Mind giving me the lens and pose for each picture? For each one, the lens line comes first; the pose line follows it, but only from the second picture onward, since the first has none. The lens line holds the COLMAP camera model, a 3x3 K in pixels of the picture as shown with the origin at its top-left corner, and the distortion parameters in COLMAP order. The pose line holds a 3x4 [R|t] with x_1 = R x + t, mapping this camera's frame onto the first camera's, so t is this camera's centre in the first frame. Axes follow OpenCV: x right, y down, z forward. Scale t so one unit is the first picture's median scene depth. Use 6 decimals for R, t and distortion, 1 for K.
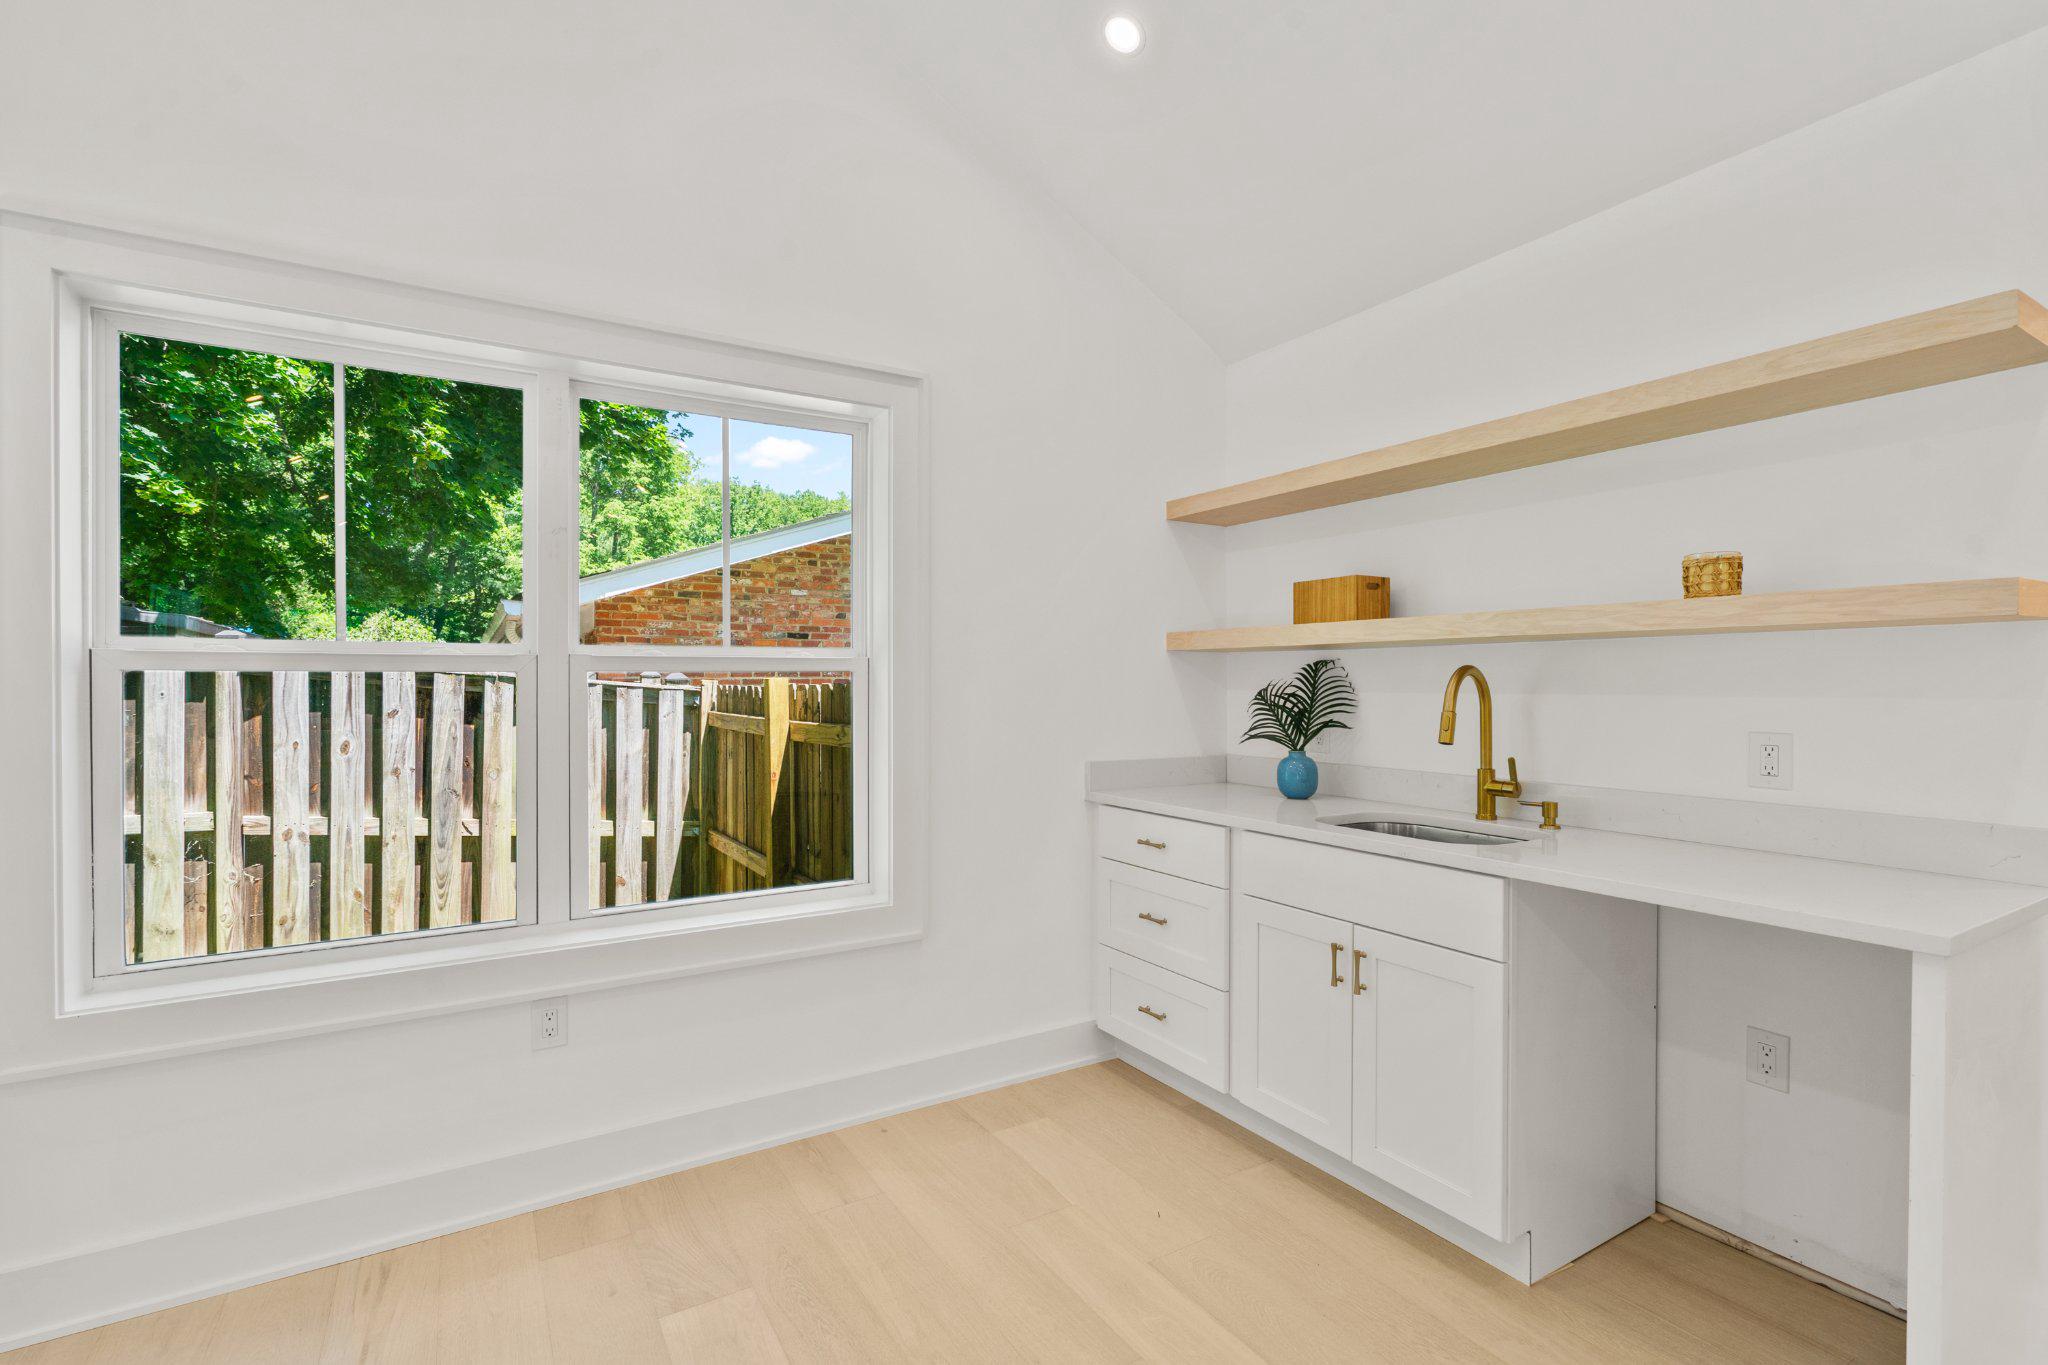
lens RADIAL K [[943.9, 0, 1024.9], [0, 943.9, 689.6], [0, 0, 1]] dist [0.000635, 0.000387]
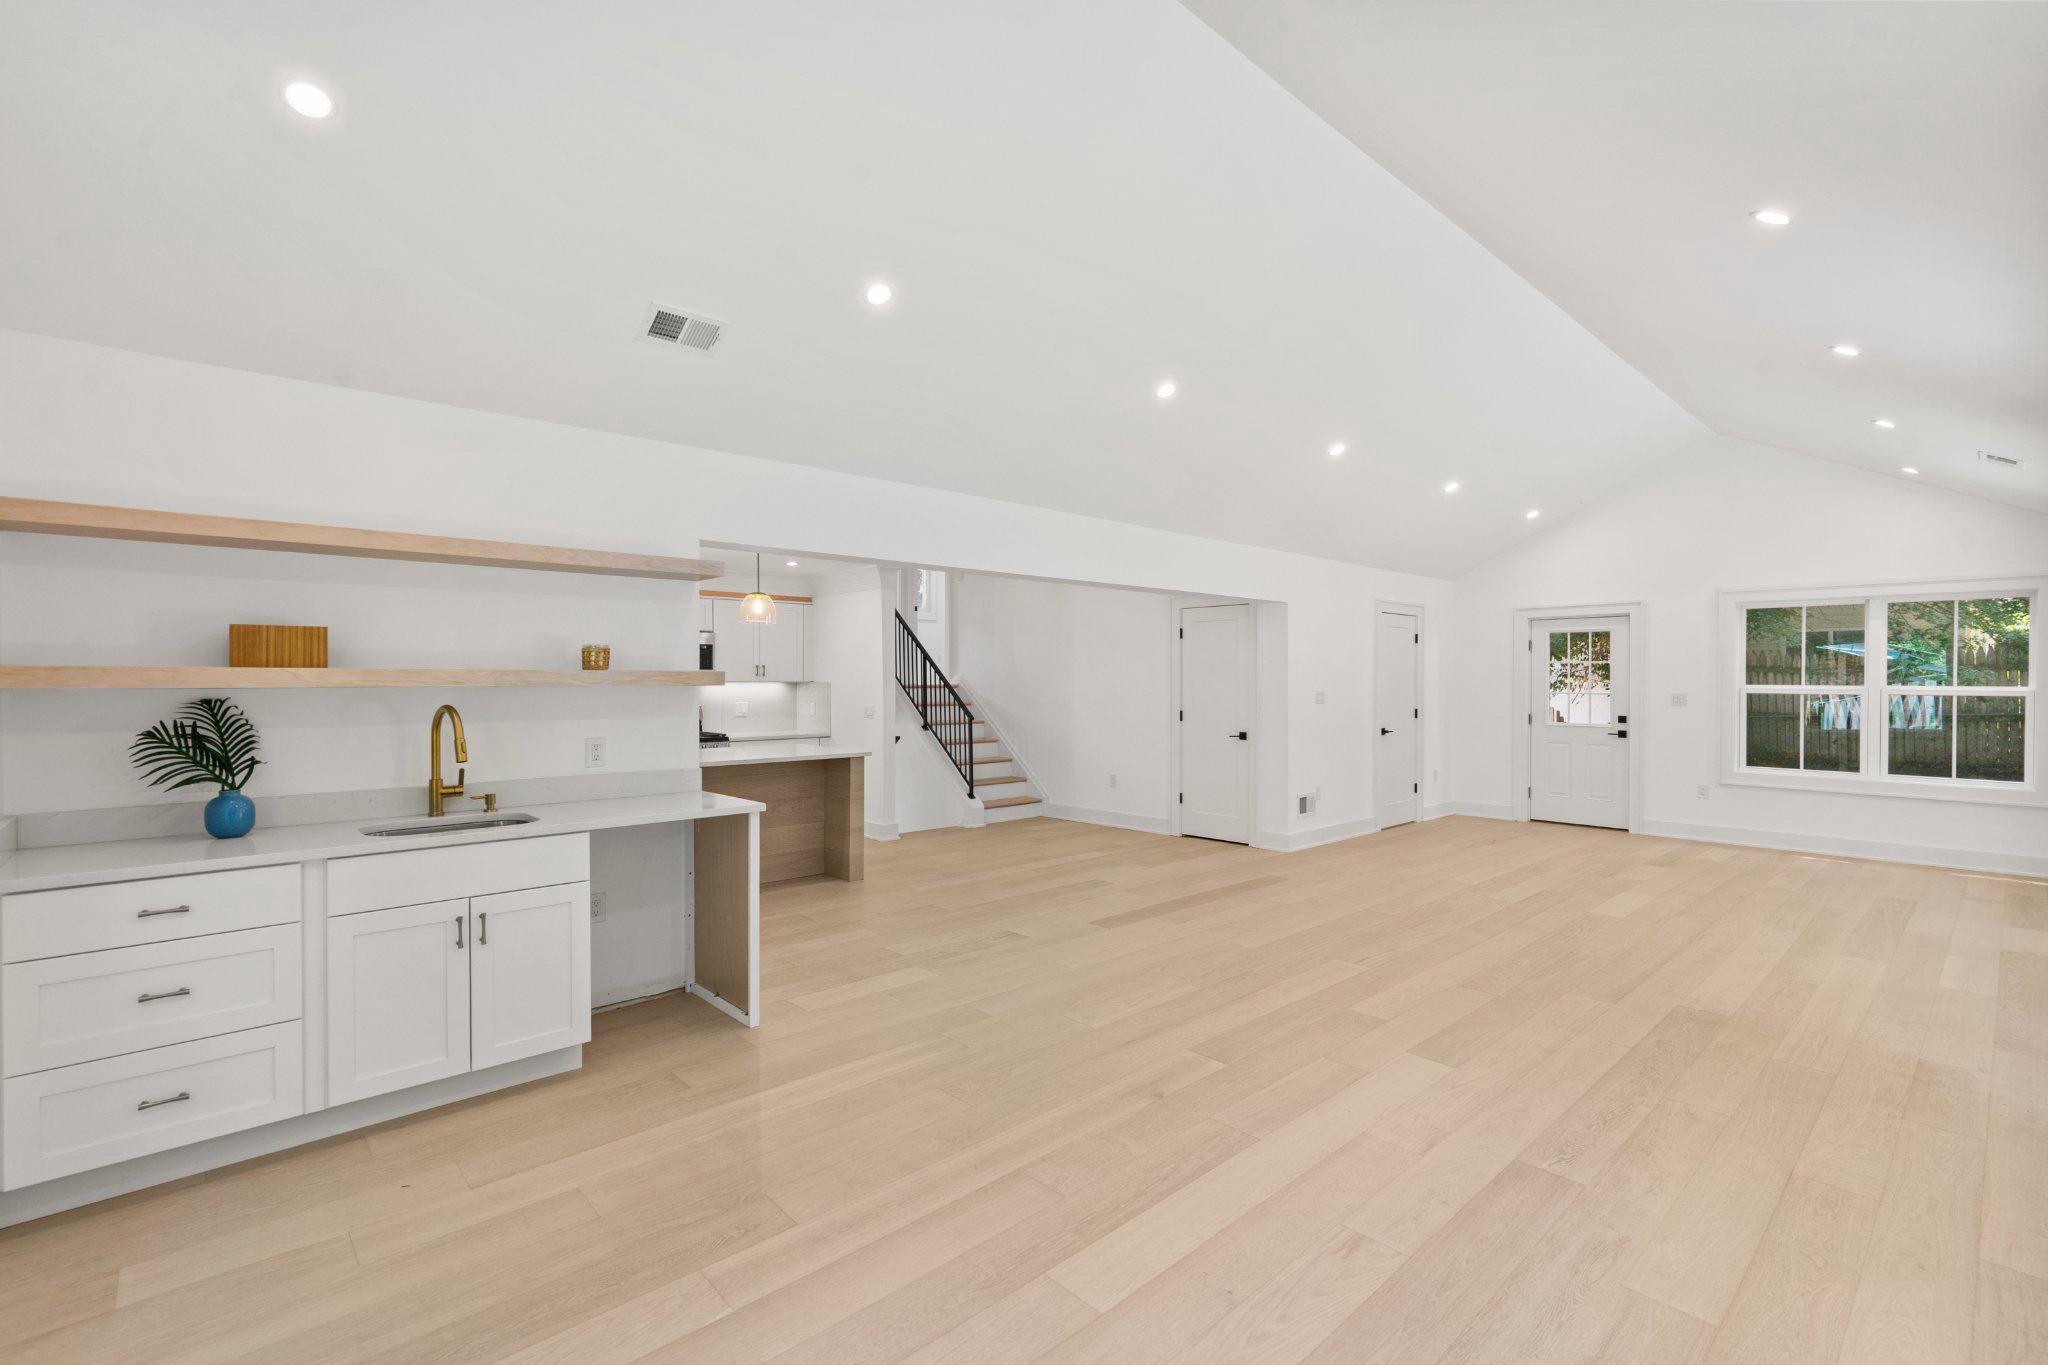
lens RADIAL K [[924.2, 0, 1025.7], [0, 924.2, 691.3], [0, 0, 1]] dist [-0.000843, 0.000387]
pose [[-0.201645, -0.018952, 0.979275, -1.005034], [0.001226, 0.999807, 0.019602, -0.069647], [-0.979458, 0.005154, -0.201583, 0.426827]]
